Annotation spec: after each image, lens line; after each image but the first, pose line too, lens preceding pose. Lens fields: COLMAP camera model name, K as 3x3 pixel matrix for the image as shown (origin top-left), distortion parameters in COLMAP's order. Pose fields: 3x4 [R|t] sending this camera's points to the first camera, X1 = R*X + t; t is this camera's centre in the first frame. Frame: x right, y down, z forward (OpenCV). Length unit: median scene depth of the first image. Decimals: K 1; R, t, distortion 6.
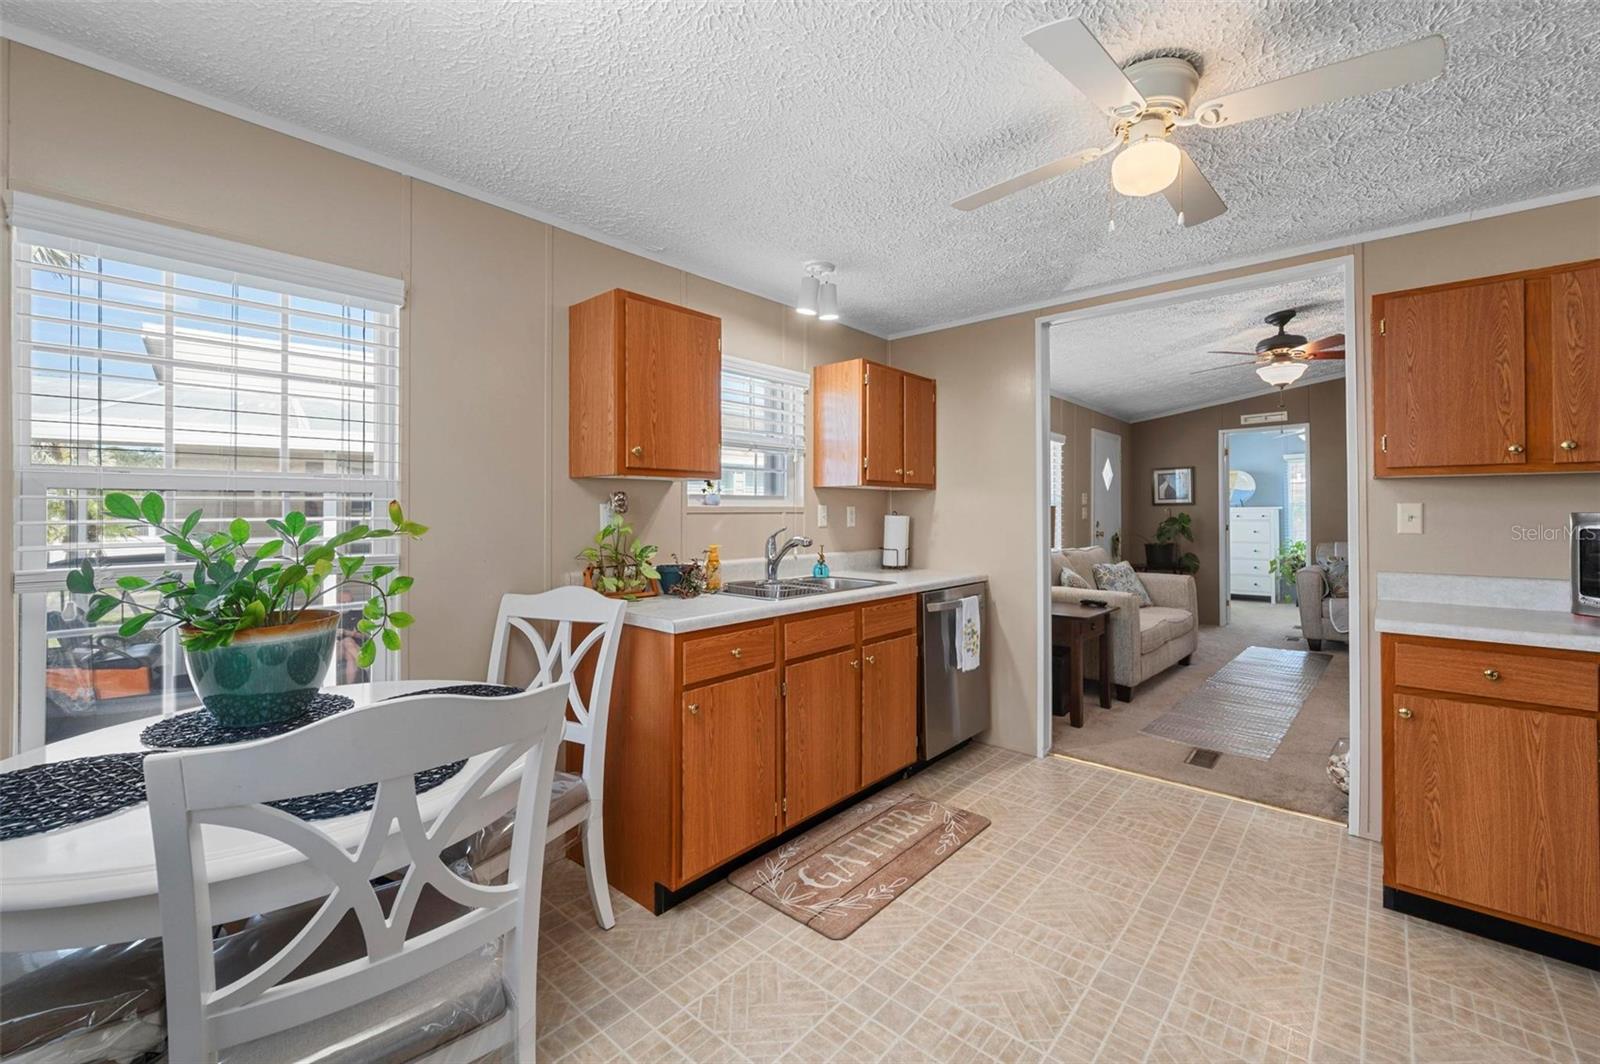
lens RADIAL K [[661.6, 0, 808.9], [0, 661.6, 505.3], [0, 0, 1]] dist [0.000197, -0.000071]
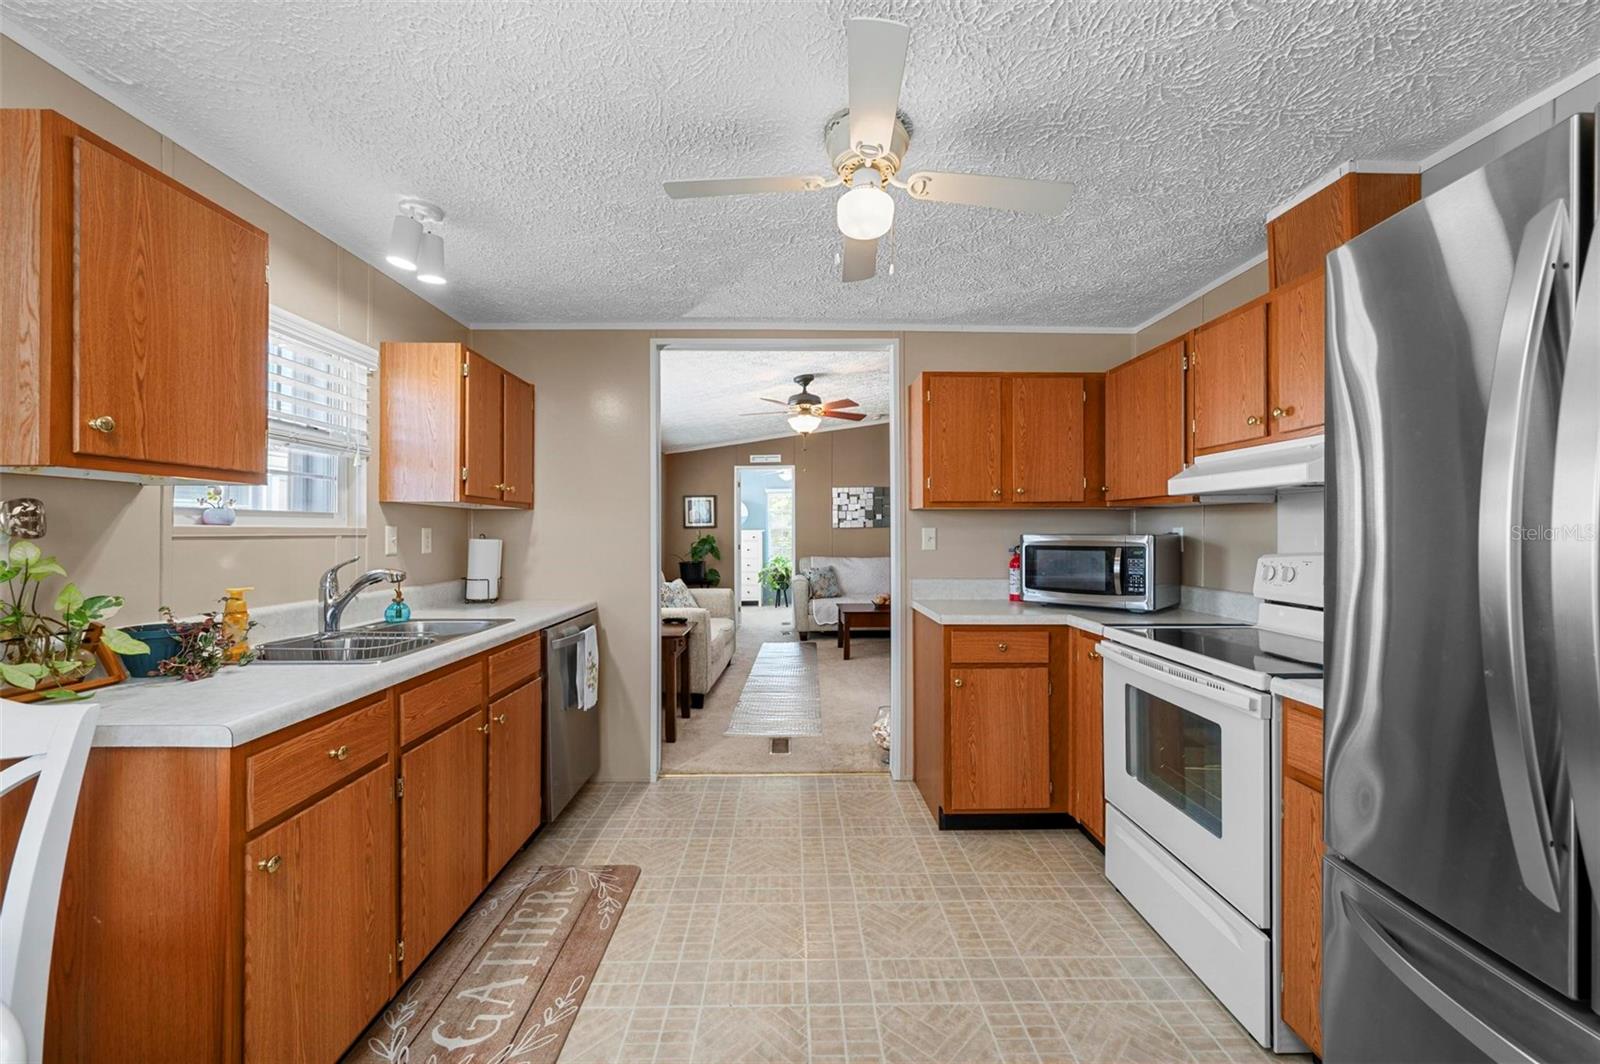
lens RADIAL K [[629.3, 0, 801.2], [0, 629.3, 528.9], [0, 0, 1]] dist [-0.000375, -0.000396]
pose [[0.741211, 0.004166, 0.671260, -0.153782], [-0.005656, 0.999984, 0.000039, 0.000341], [-0.671249, -0.003825, 0.741222, 0.195607]]
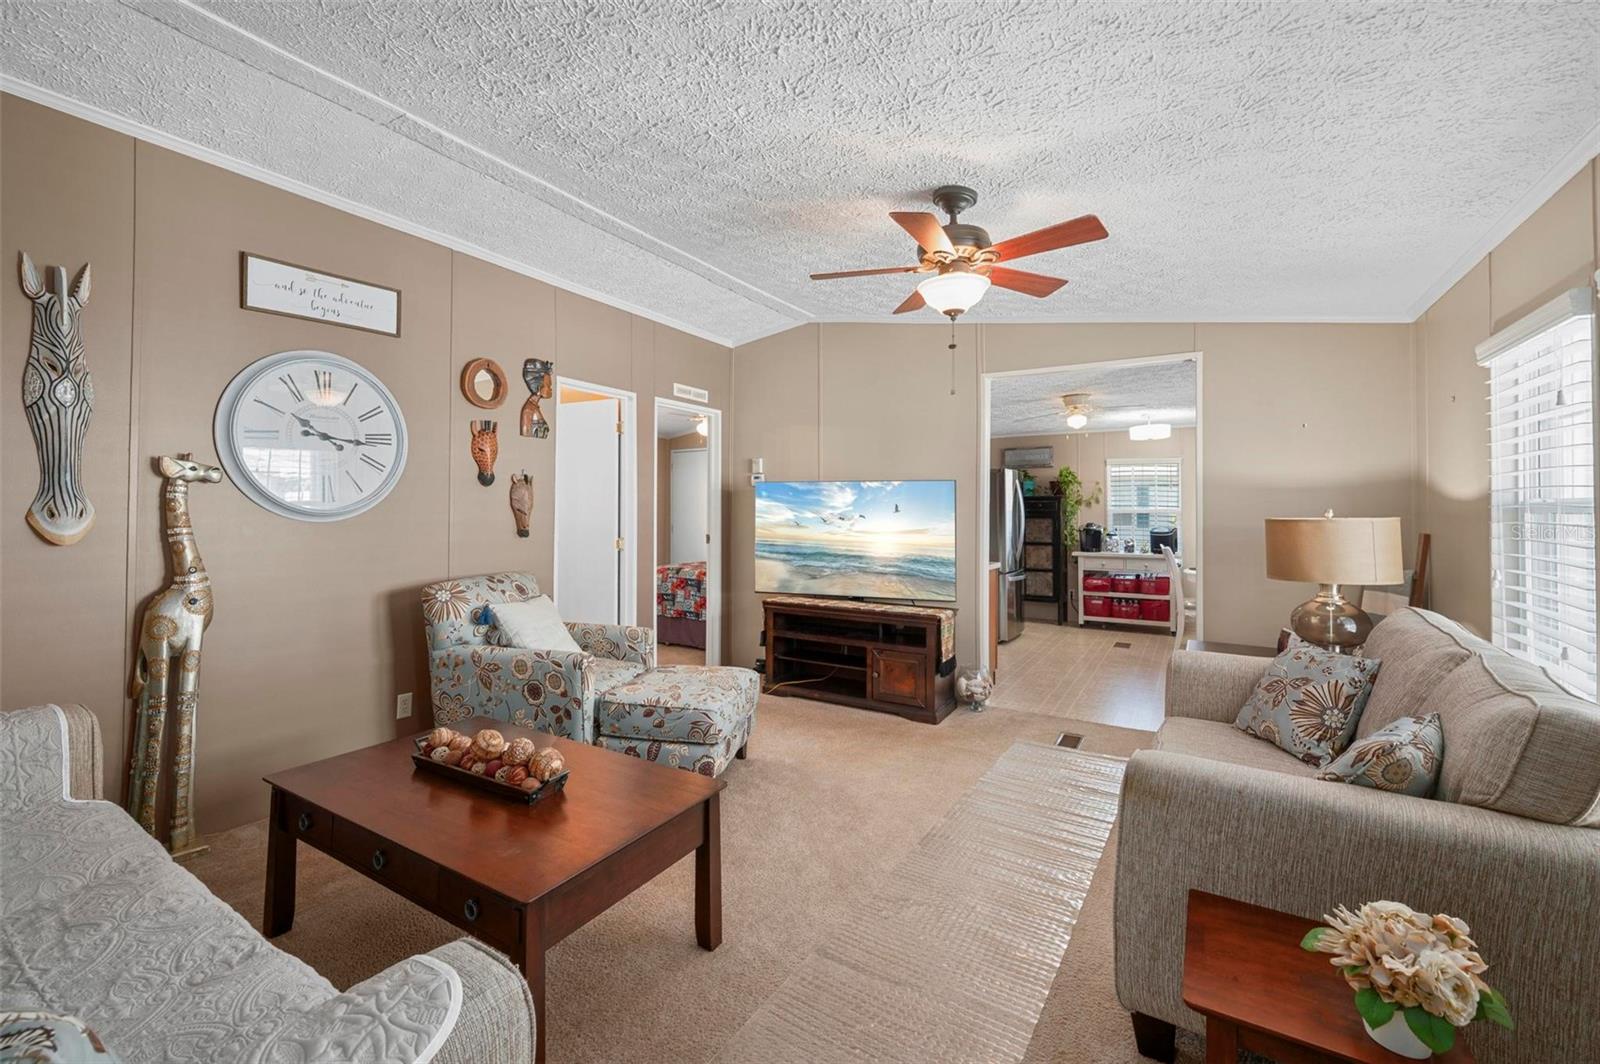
lens RADIAL K [[659.1, 0, 778.7], [0, 659.1, 497.8], [0, 0, 1]] dist [0.000206, -0.000035]
pose [[-0.989003, -0.009559, -0.147586, 1.585460], [-0.005484, 0.999593, -0.027995, 0.001979], [0.147794, -0.026878, -0.988653, 2.586072]]
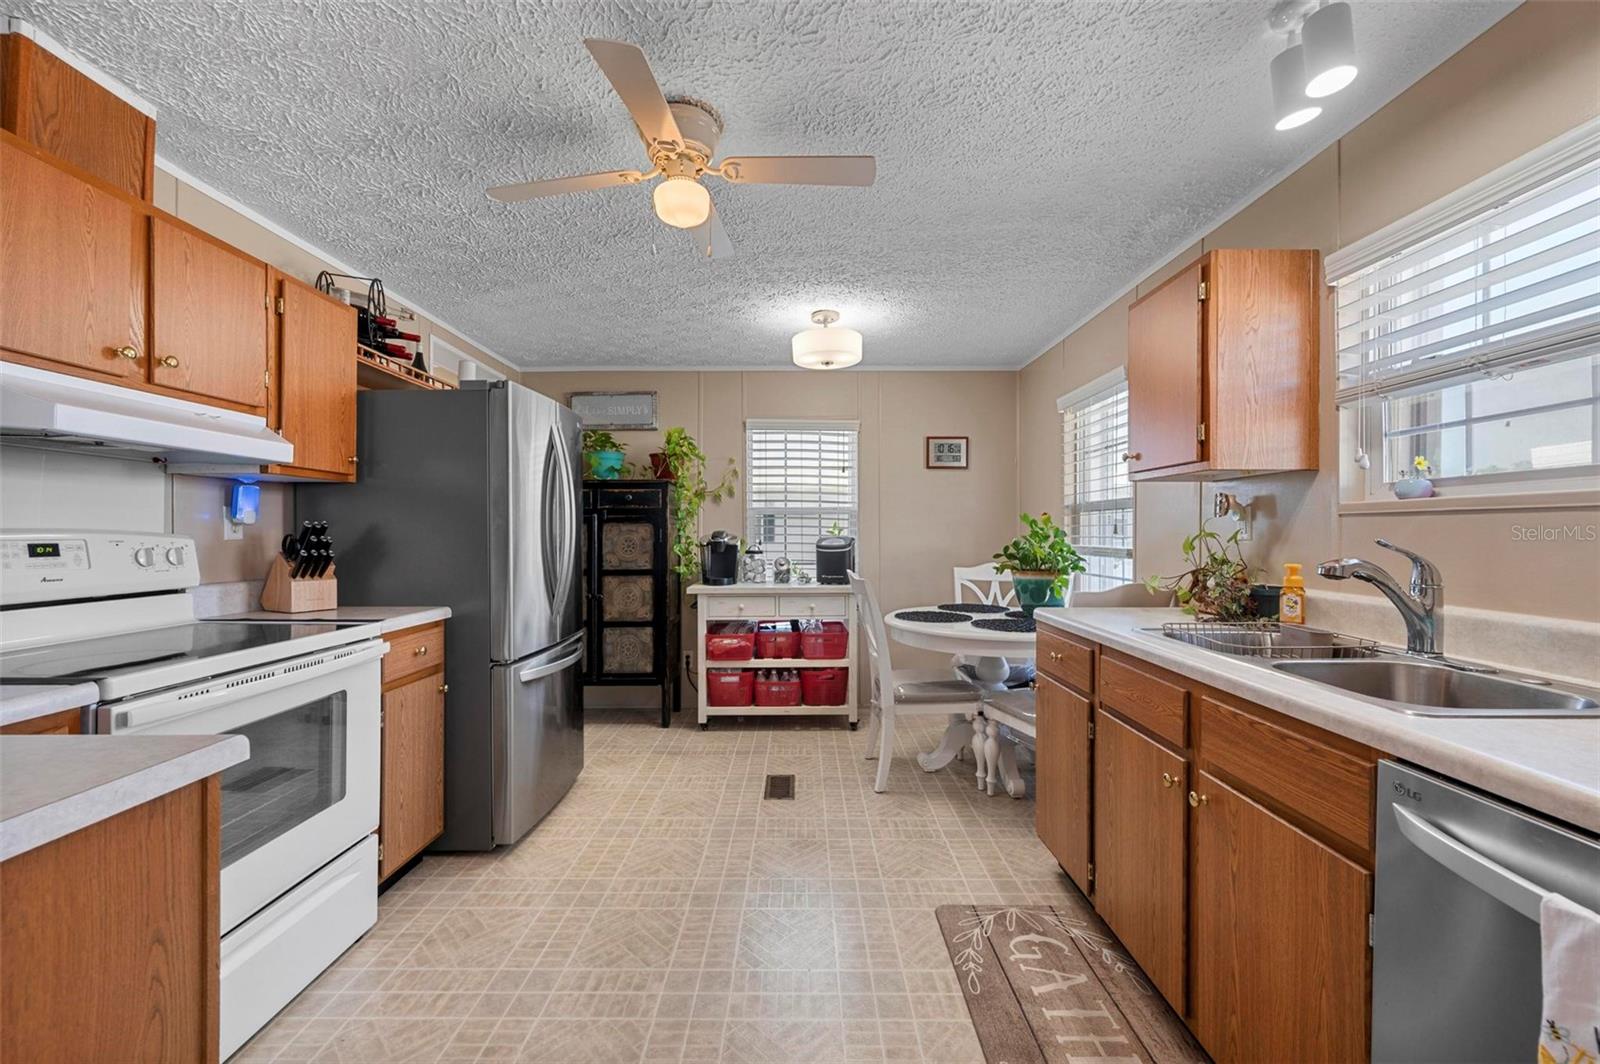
lens RADIAL K [[640.6, 0, 799.1], [0, 640.6, 528.3], [0, 0, 1]] dist [-0.001127, -0.000246]
pose [[-0.755909, -0.004786, -0.654660, 0.661654], [0.001773, 0.999955, -0.009358, 0.031428], [0.654675, -0.008235, -0.755866, 1.205402]]
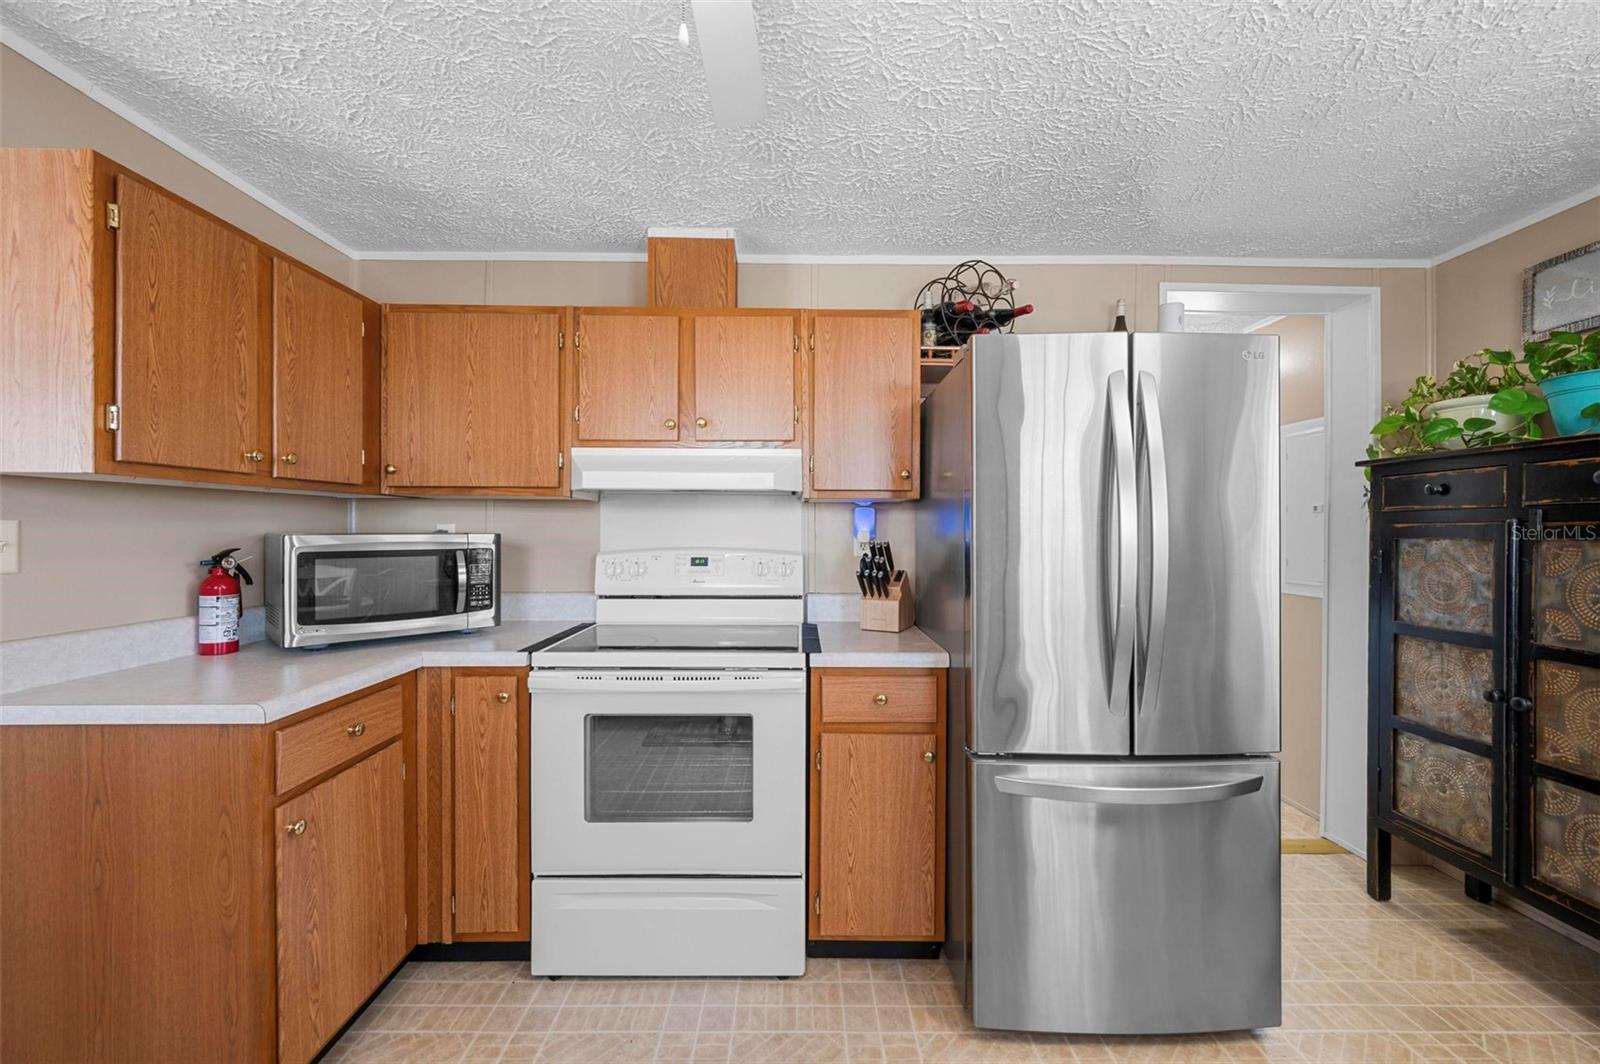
lens RADIAL K [[629.3, 0, 801.2], [0, 629.3, 528.9], [0, 0, 1]] dist [-0.000375, -0.000396]
pose [[-0.660354, -0.001698, 0.750952, 0.047921], [-0.006853, 0.999969, -0.003766, 0.001442], [-0.750923, -0.007633, -0.660346, 0.780326]]
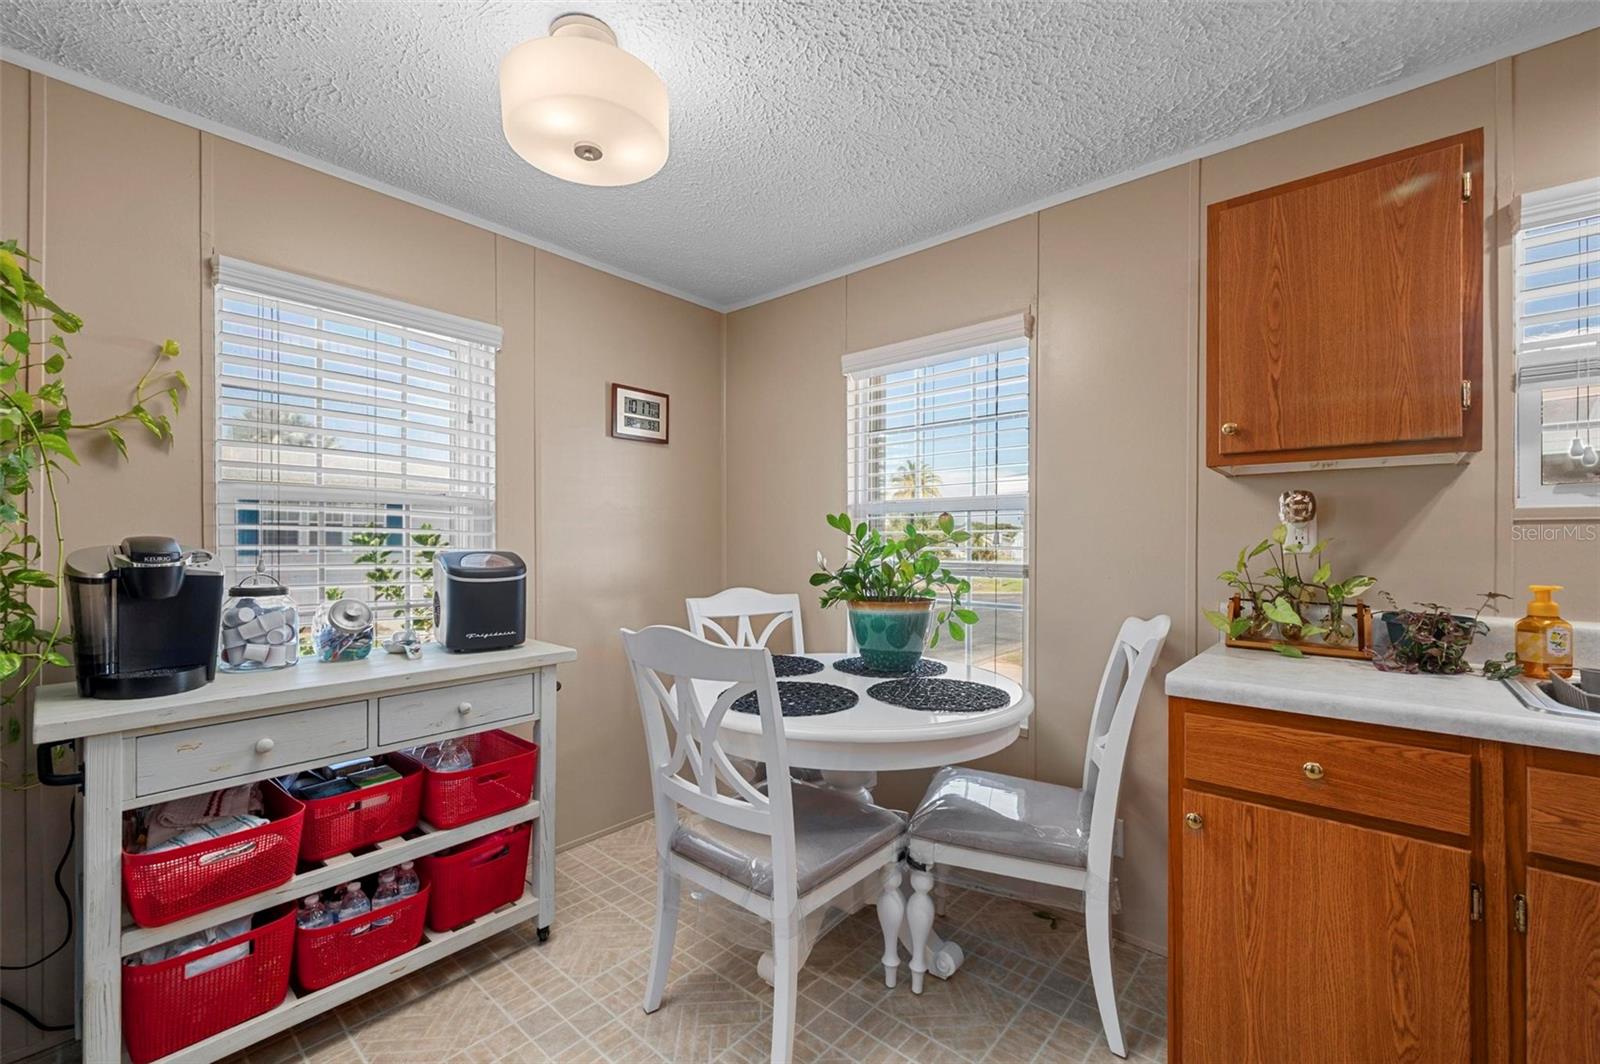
lens RADIAL K [[661.7, 0, 794.0], [0, 661.7, 538.9], [0, 0, 1]] dist [-0.001195, -0.000389]
pose [[-0.003409, -0.007518, -0.999966, 0.357069], [0.001923, 0.999970, -0.007524, 0.029787], [0.999992, -0.001949, -0.003395, 0.470081]]
